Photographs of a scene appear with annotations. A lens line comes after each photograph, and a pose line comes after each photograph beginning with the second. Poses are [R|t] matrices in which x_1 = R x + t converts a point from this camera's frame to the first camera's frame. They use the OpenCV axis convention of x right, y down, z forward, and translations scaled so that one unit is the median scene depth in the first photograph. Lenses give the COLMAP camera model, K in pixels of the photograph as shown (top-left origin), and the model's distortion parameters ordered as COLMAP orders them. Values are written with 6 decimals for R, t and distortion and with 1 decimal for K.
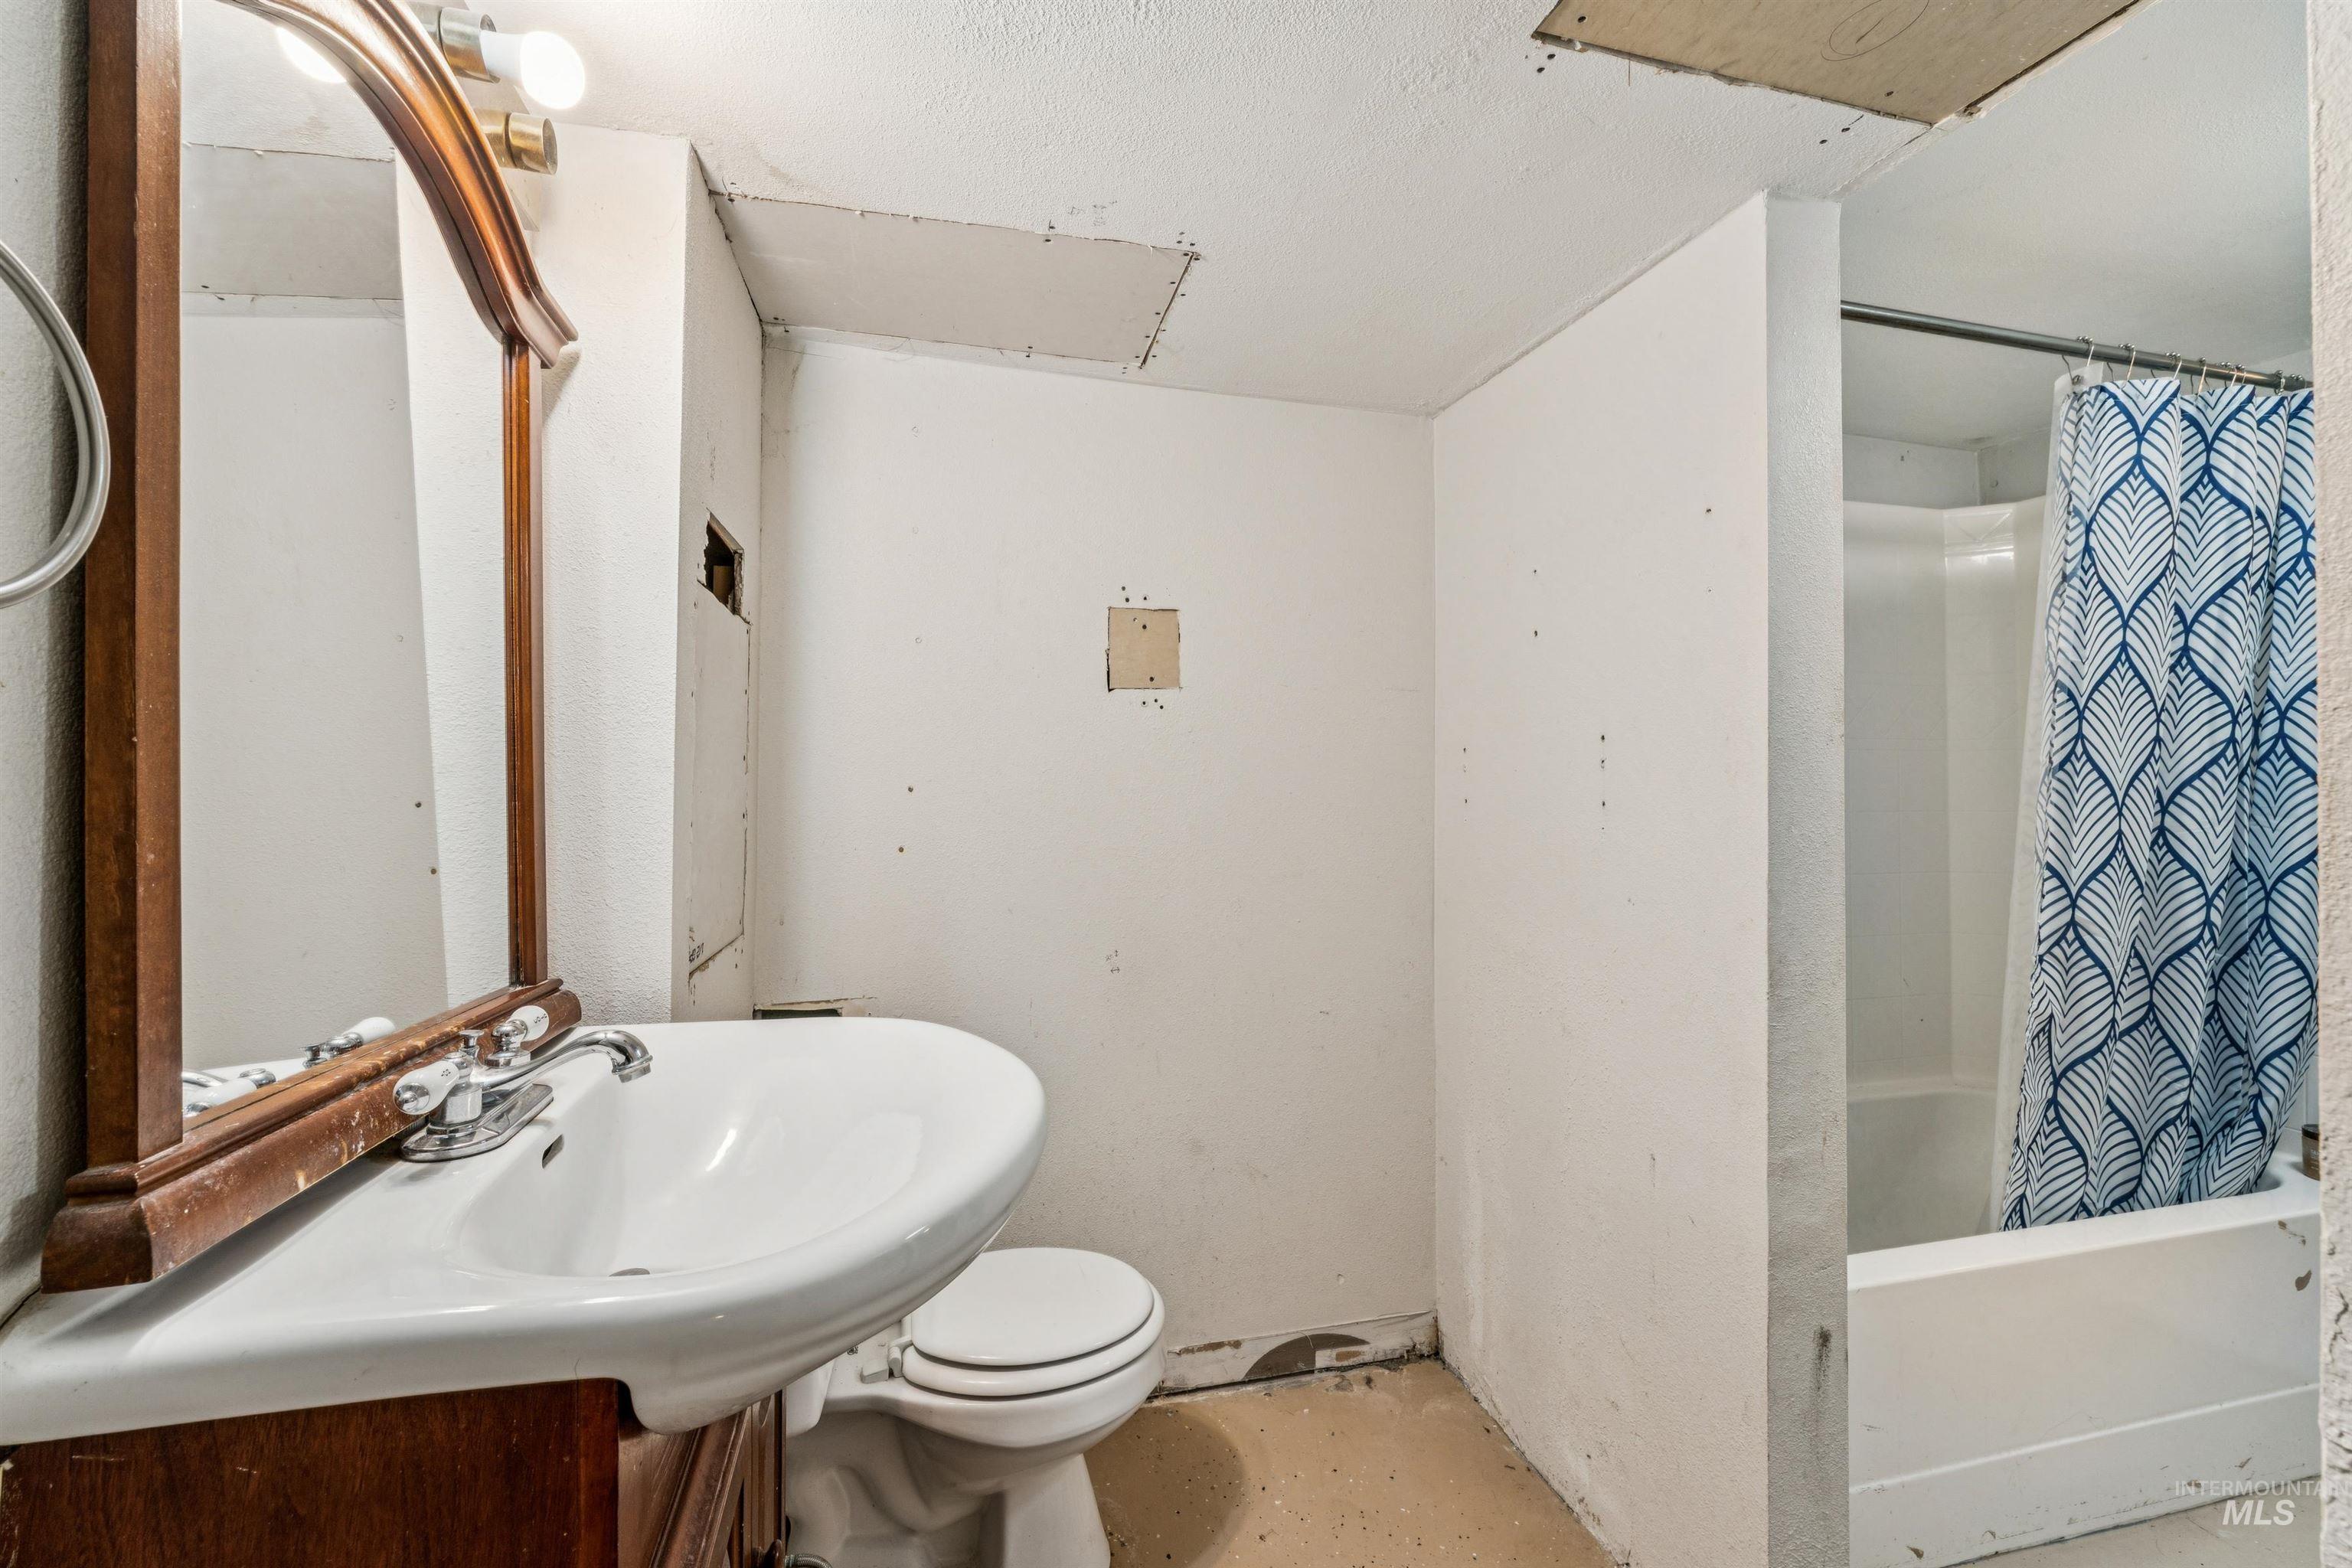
lens RADIAL K [[1013.6, 0, 1168.2], [0, 1013.6, 780.6], [0, 0, 1]] dist [-0.002751, 0.000229]
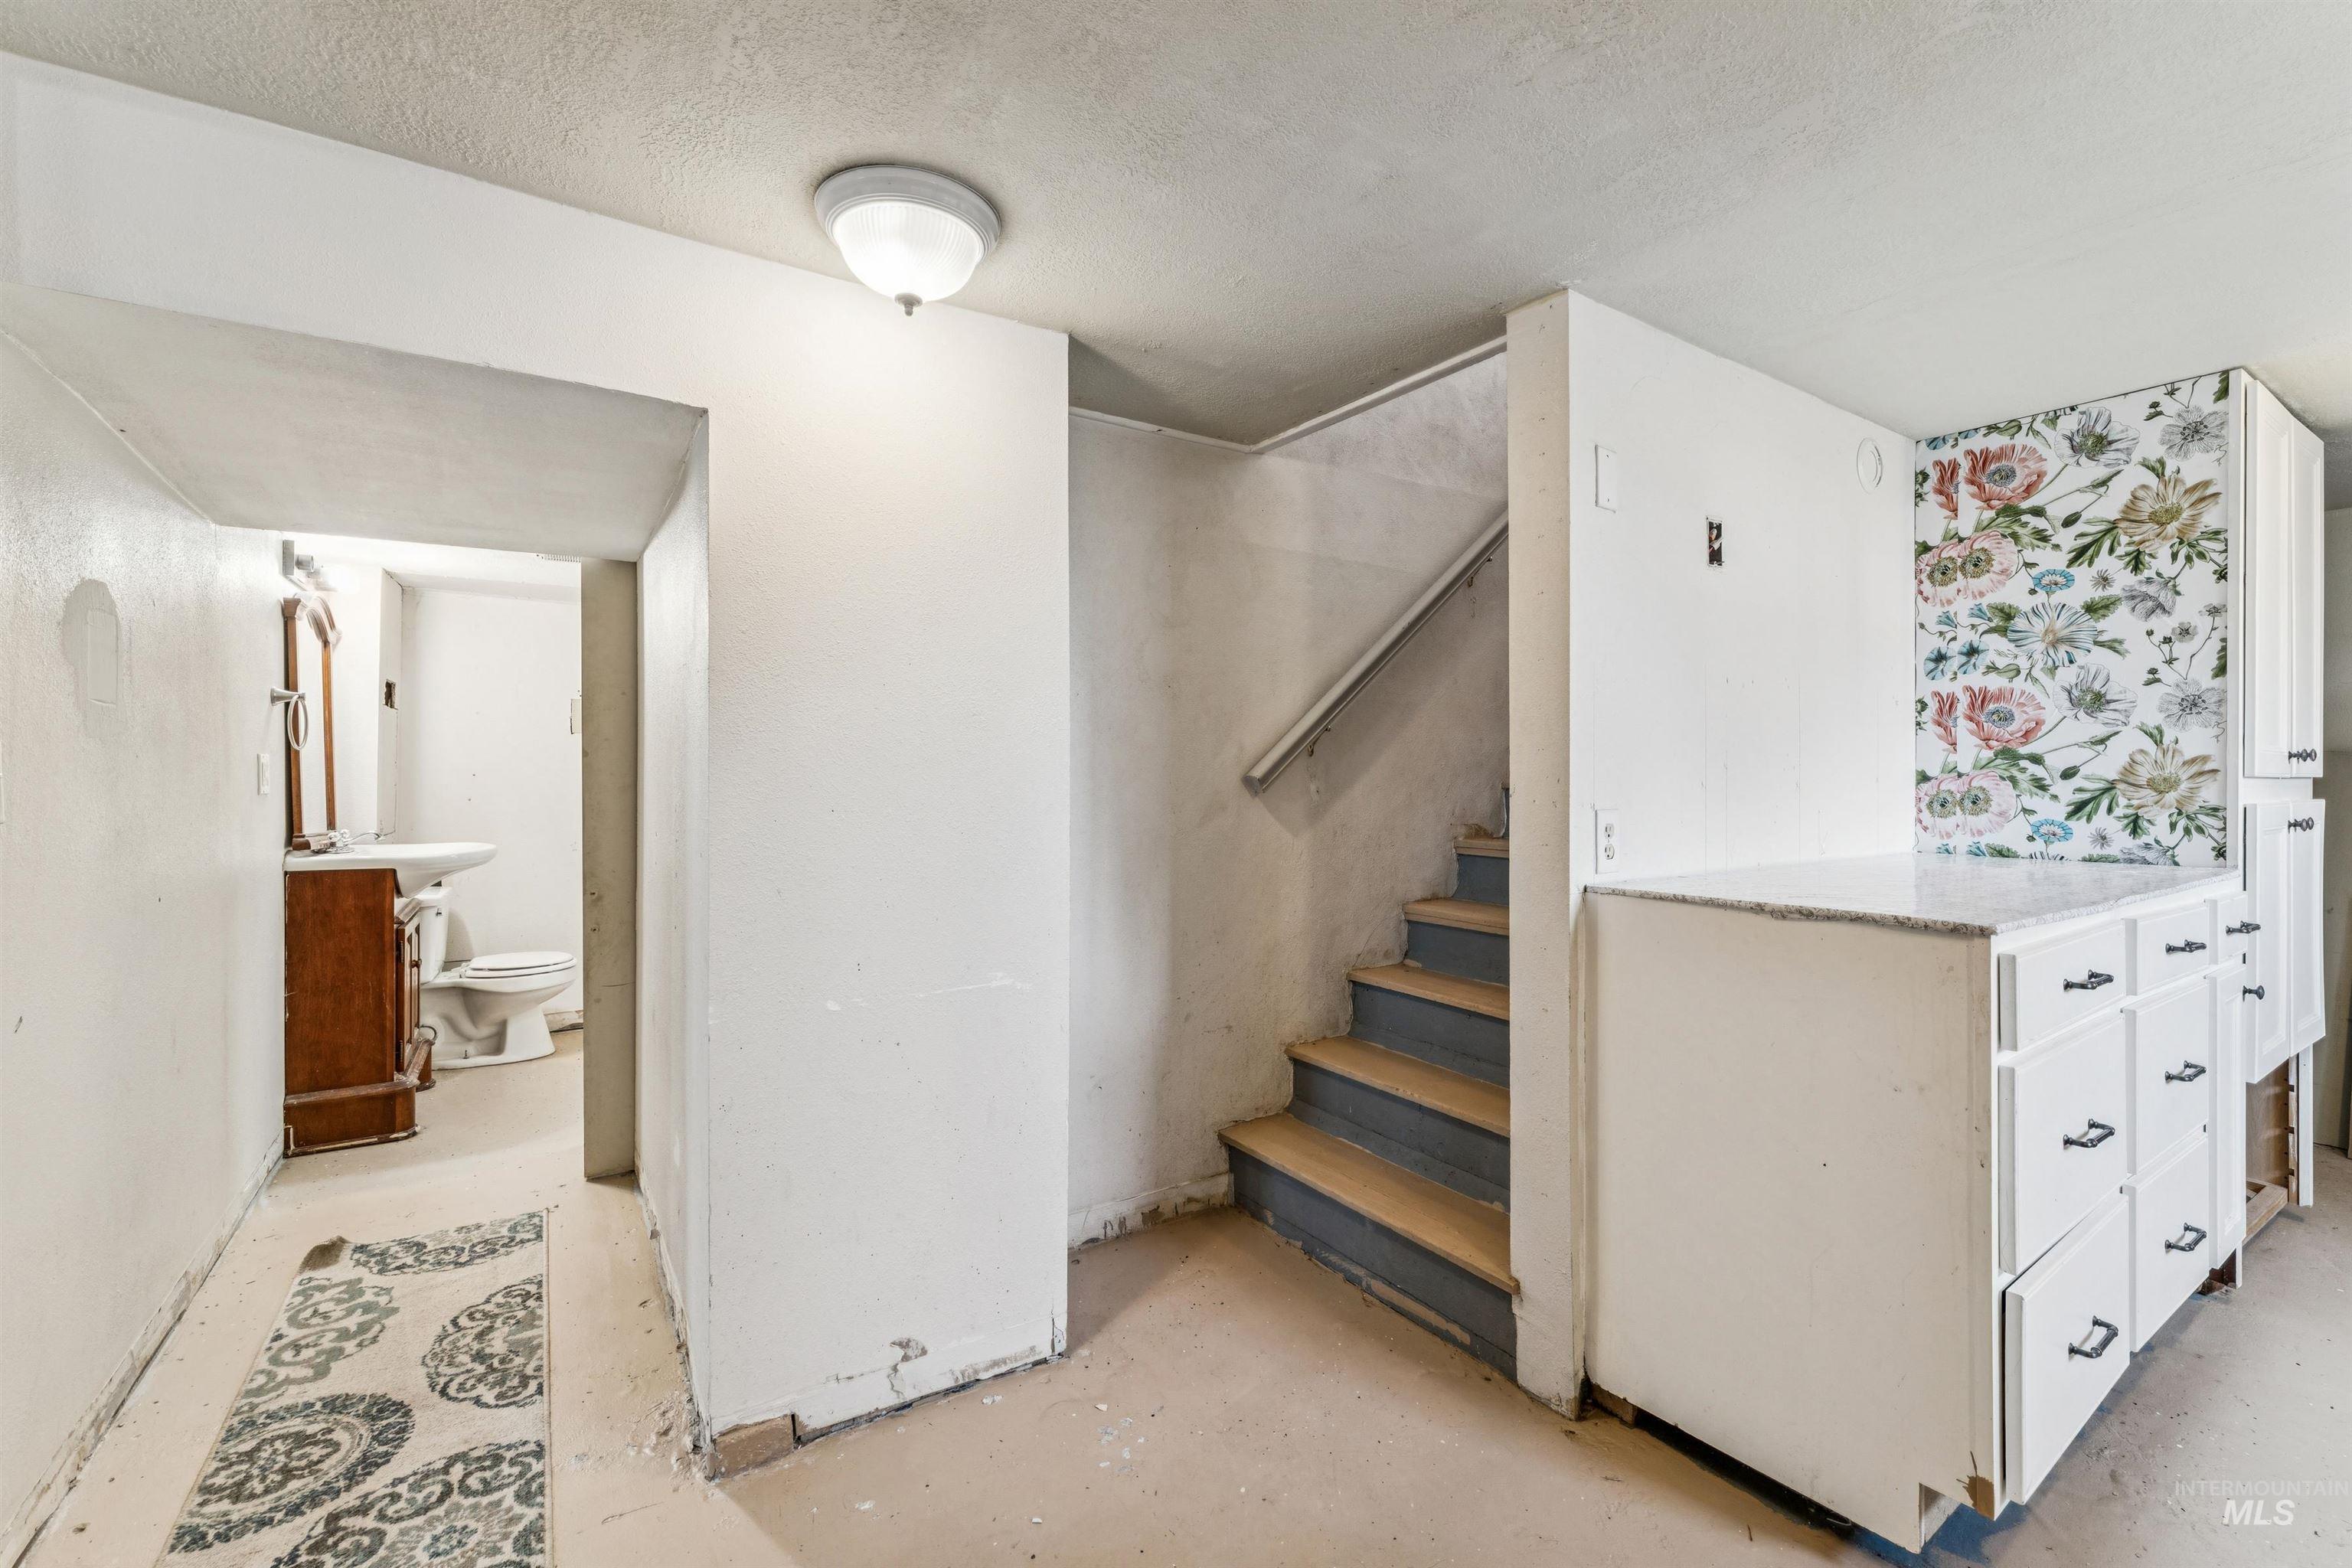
lens RADIAL K [[1013.6, 0, 1173.5], [0, 1013.6, 770.8], [0, 0, 1]] dist [-0.002751, 0.000229]
pose [[0.953830, -0.001876, 0.300341, 0.987201], [0.001869, 0.999998, 0.000311, 0.003148], [-0.300341, 0.000265, 0.953832, -2.916170]]
